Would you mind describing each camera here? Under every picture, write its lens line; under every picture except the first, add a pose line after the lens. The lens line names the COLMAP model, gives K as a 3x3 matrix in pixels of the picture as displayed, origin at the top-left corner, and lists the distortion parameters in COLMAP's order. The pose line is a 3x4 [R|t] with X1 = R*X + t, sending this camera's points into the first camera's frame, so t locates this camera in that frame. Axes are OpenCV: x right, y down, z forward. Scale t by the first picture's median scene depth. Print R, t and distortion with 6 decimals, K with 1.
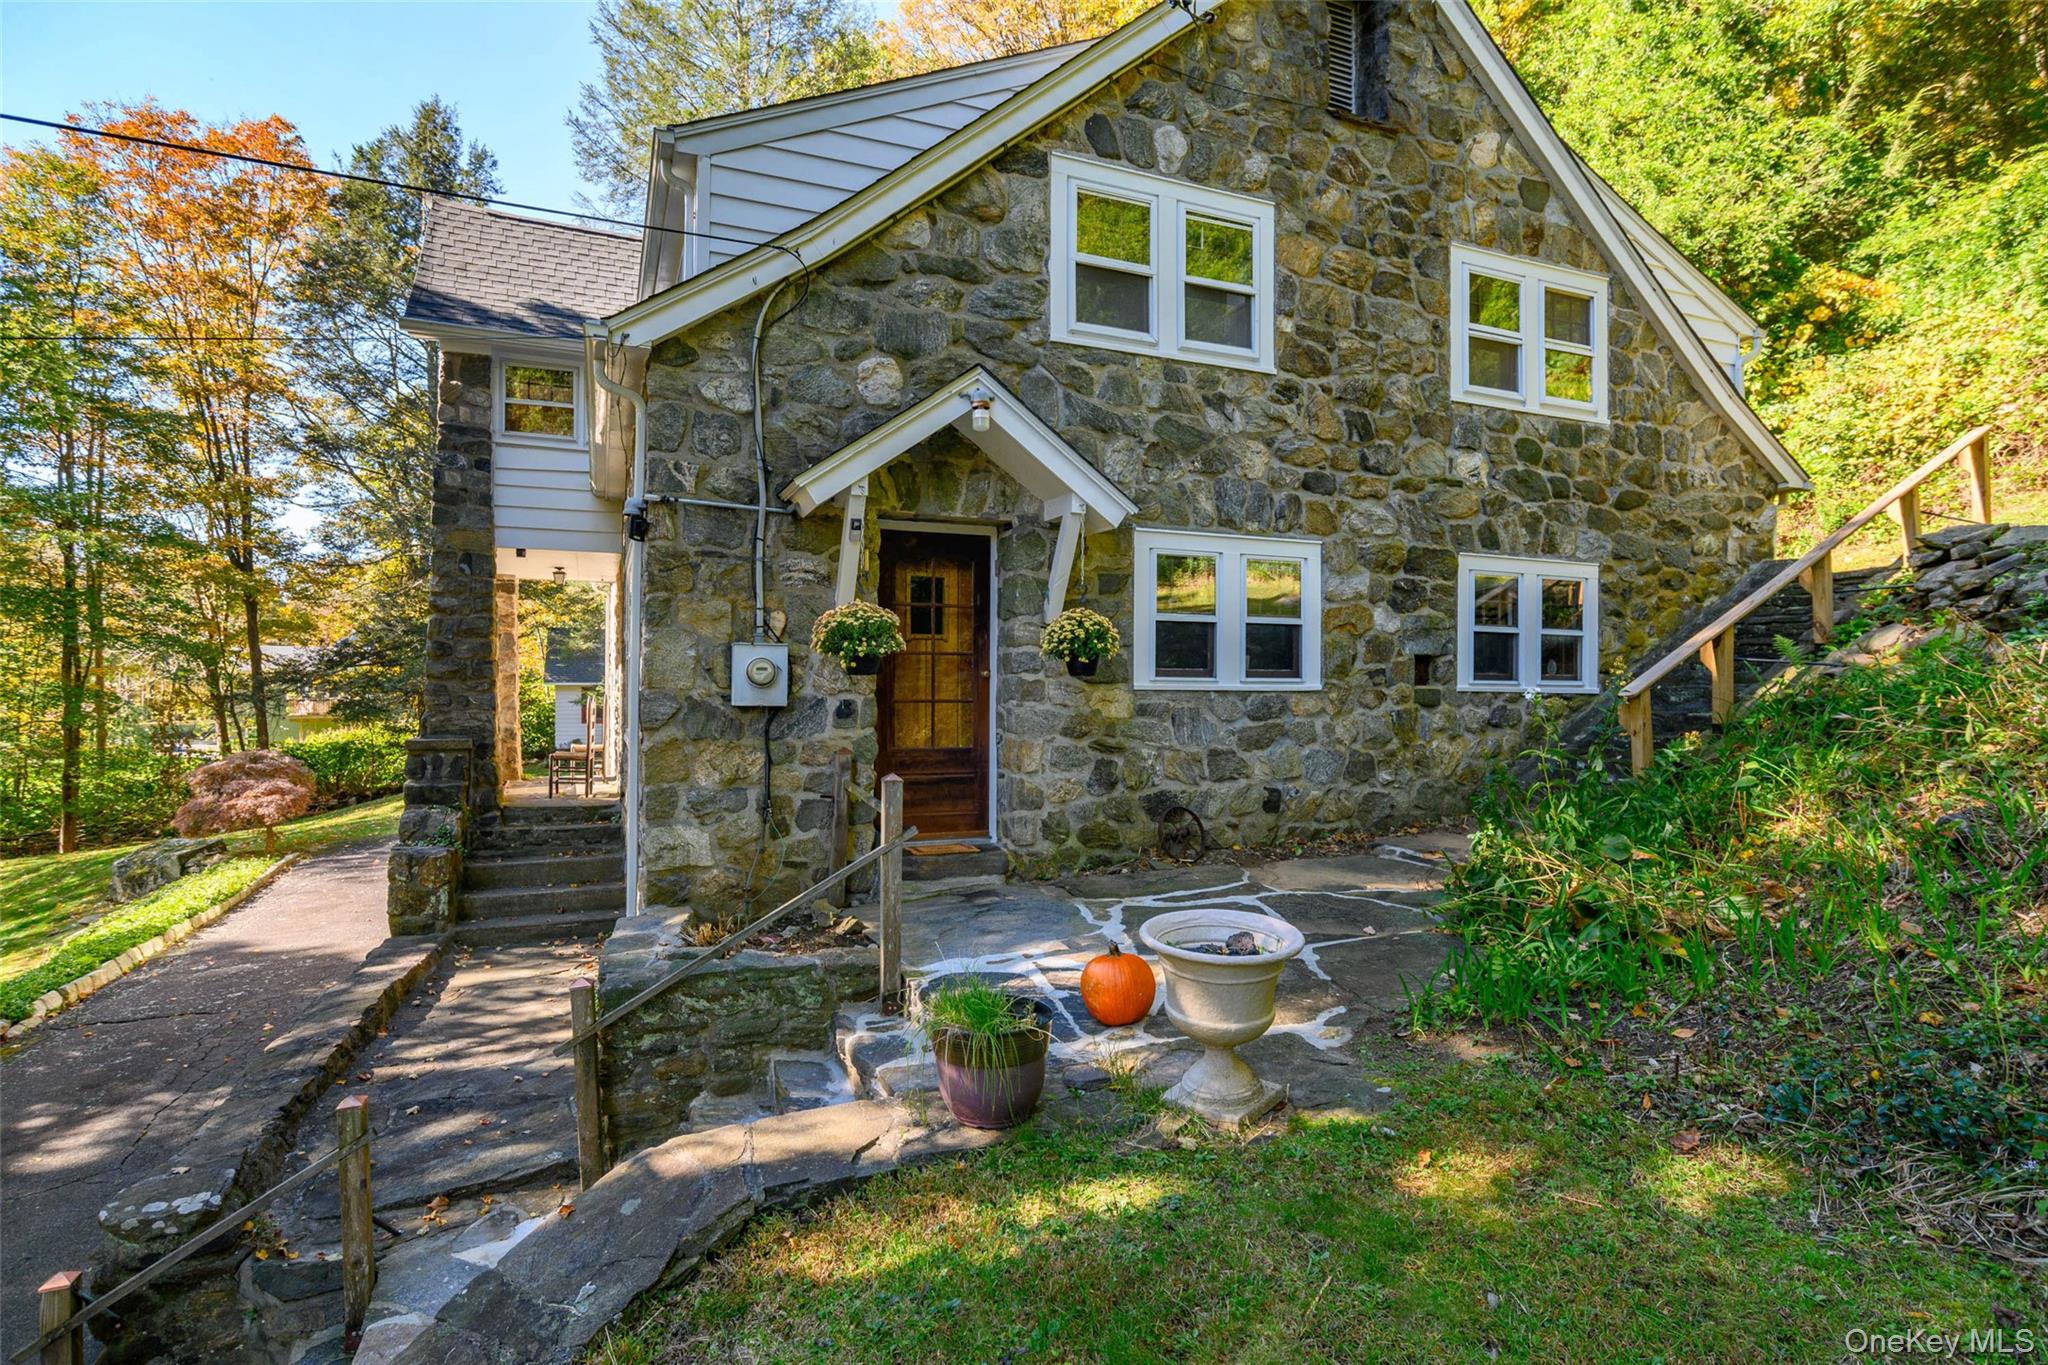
lens RADIAL K [[1068.1, 0, 1012.8], [0, 1068.1, 622.2], [0, 0, 1]] dist [-0.007722, 0.000940]
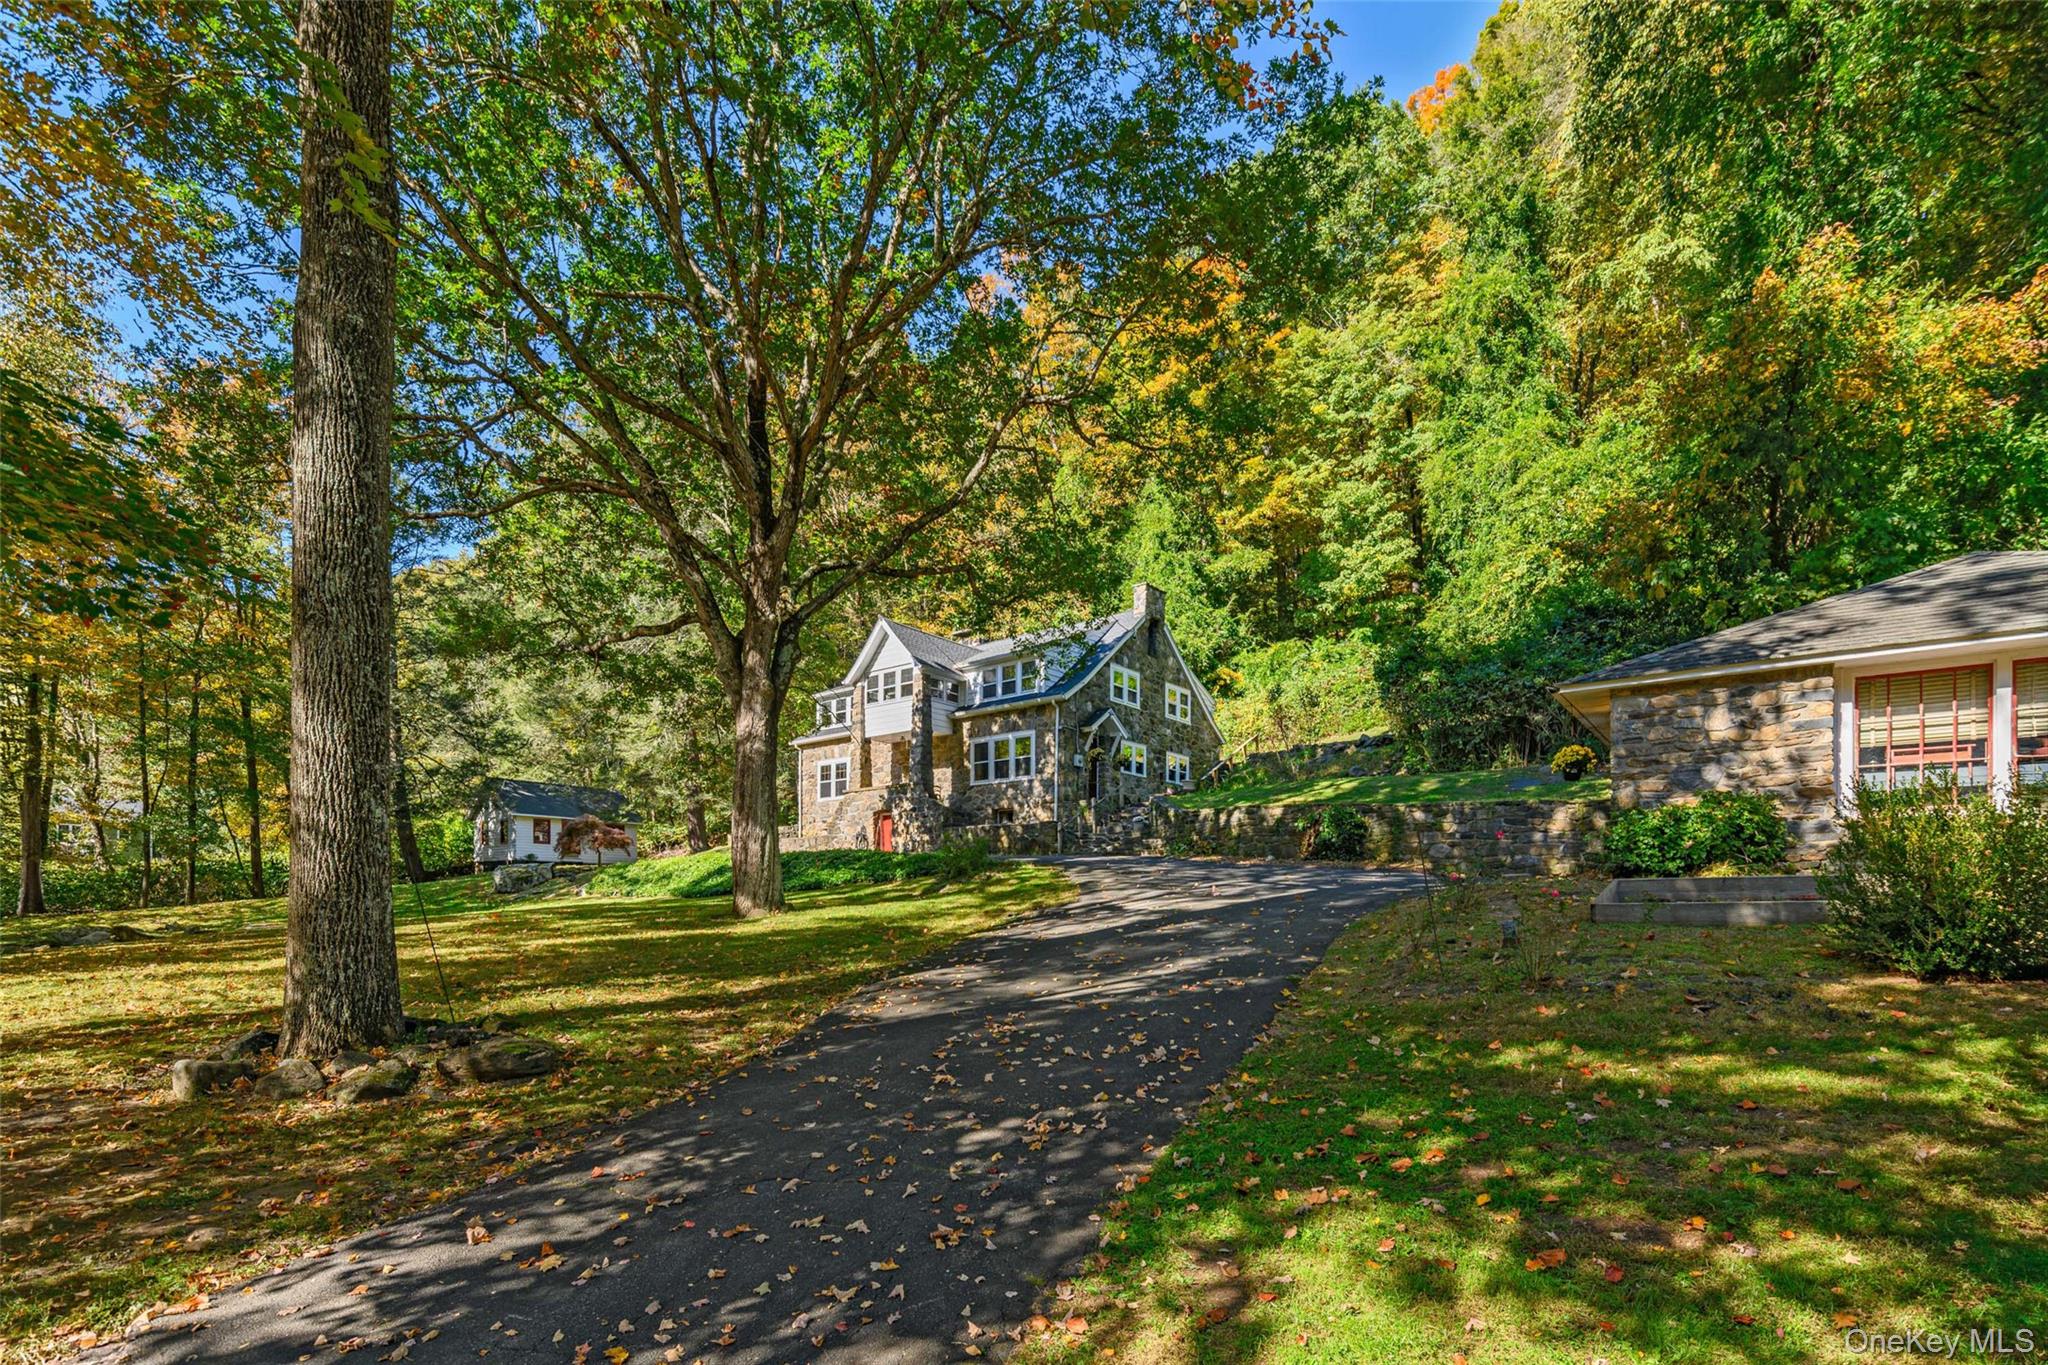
lens RADIAL K [[1068.1, 0, 1010.6], [0, 1068.1, 670.2], [0, 0, 1]] dist [-0.007722, 0.000940]
pose [[0.883494, 0.116281, 0.453781, -1.980696], [-0.043065, 0.984761, -0.168499, 0.340627], [-0.466459, 0.129325, 0.875038, -2.361707]]
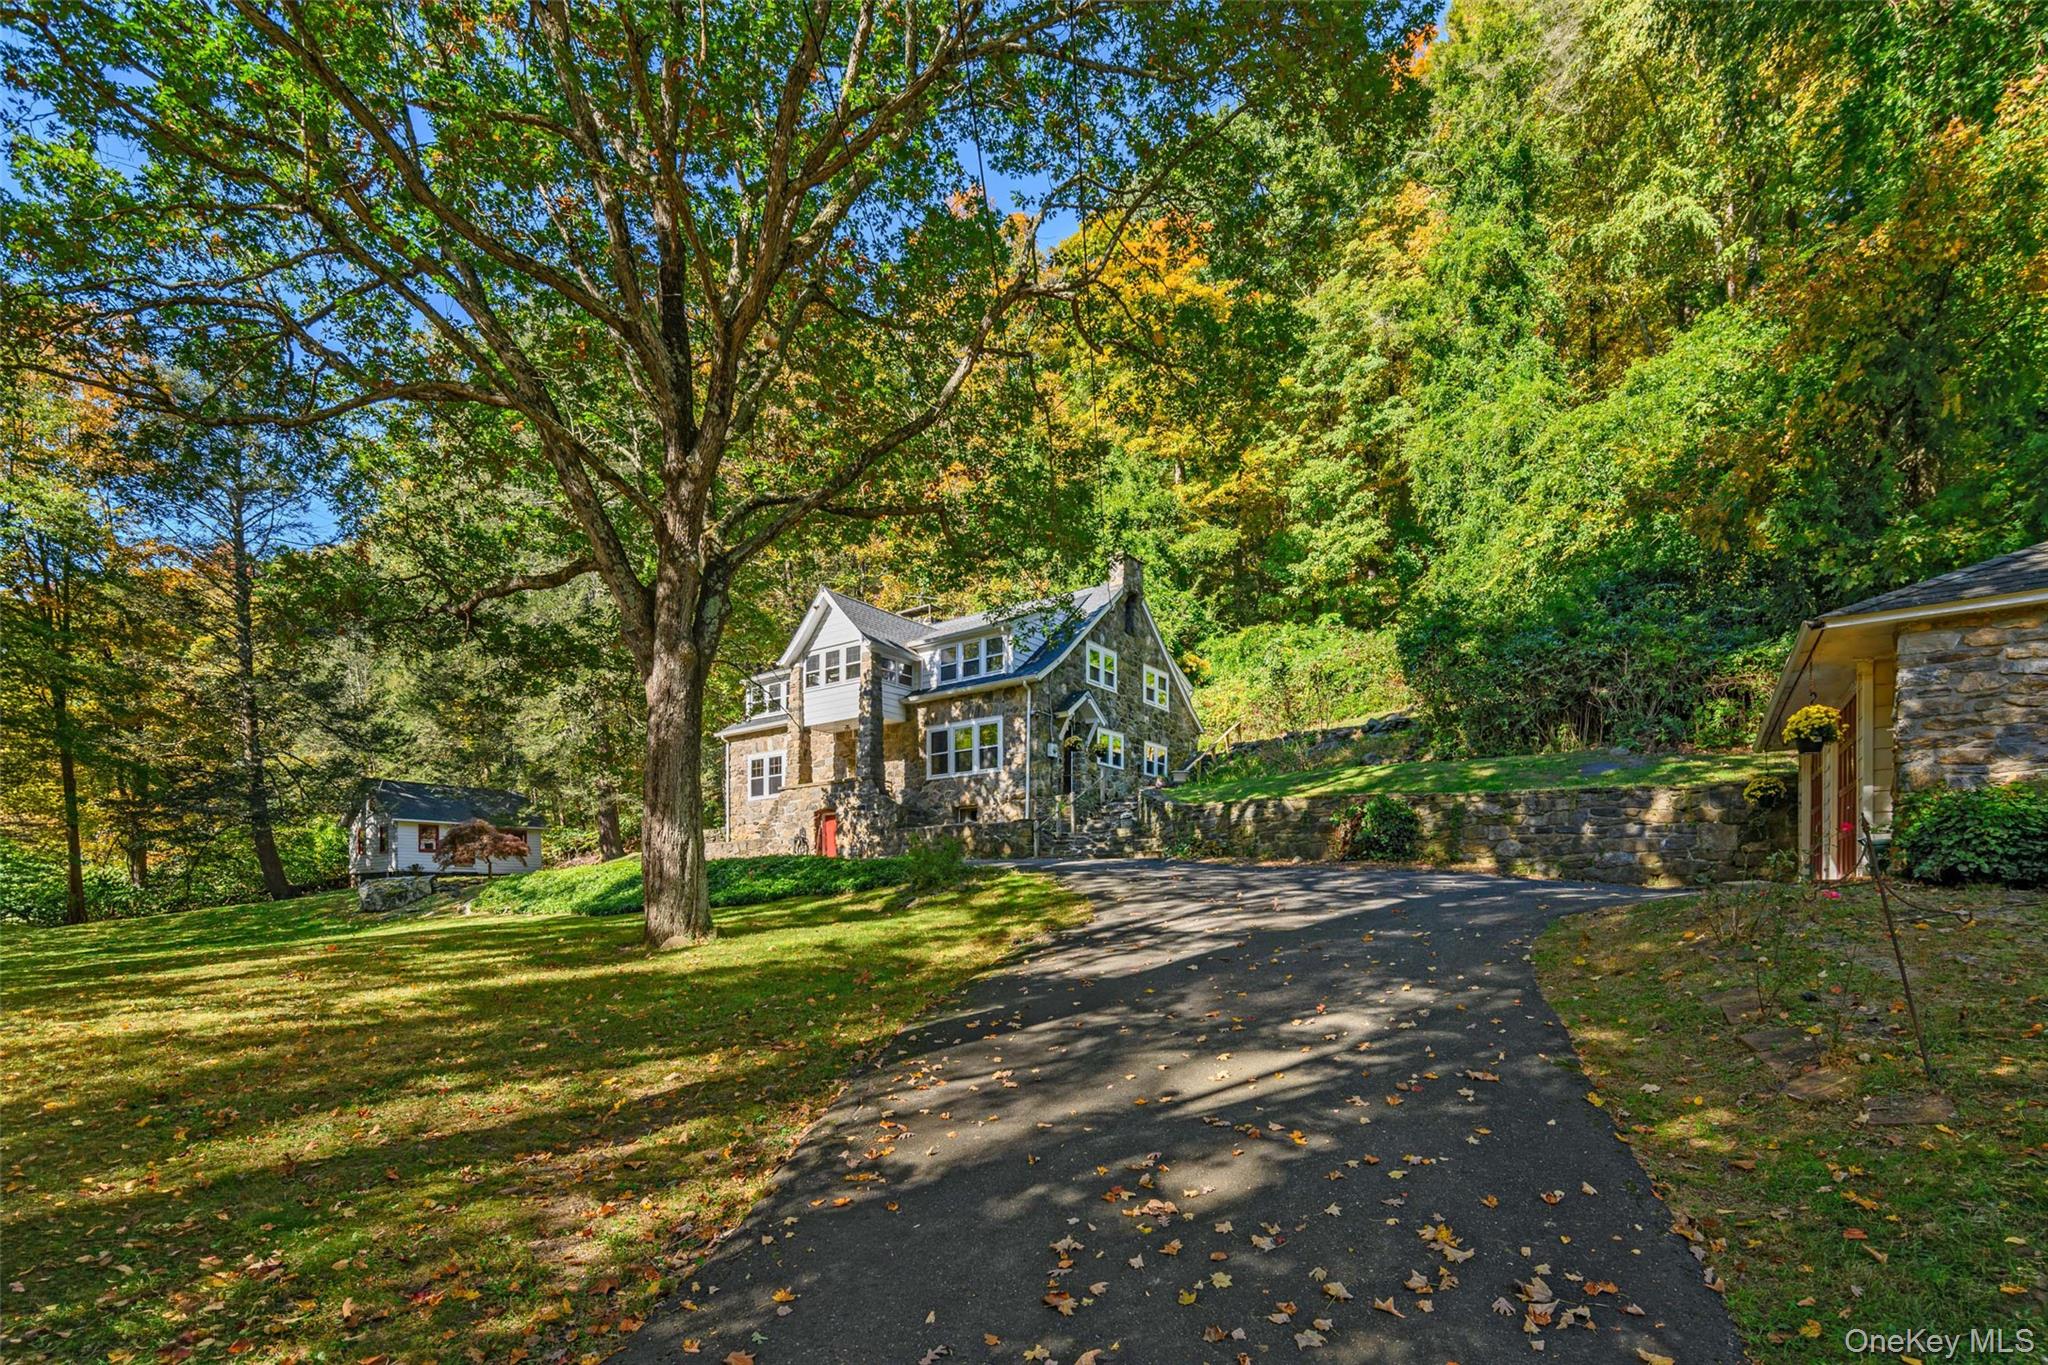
lens RADIAL K [[1068.1, 0, 1035.4], [0, 1068.1, 691.5], [0, 0, 1]] dist [-0.007722, 0.000940]
pose [[0.839511, 0.106588, 0.532785, -1.856060], [-0.028655, 0.987890, -0.152485, 0.336568], [-0.542586, 0.112746, 0.832399, -1.907563]]
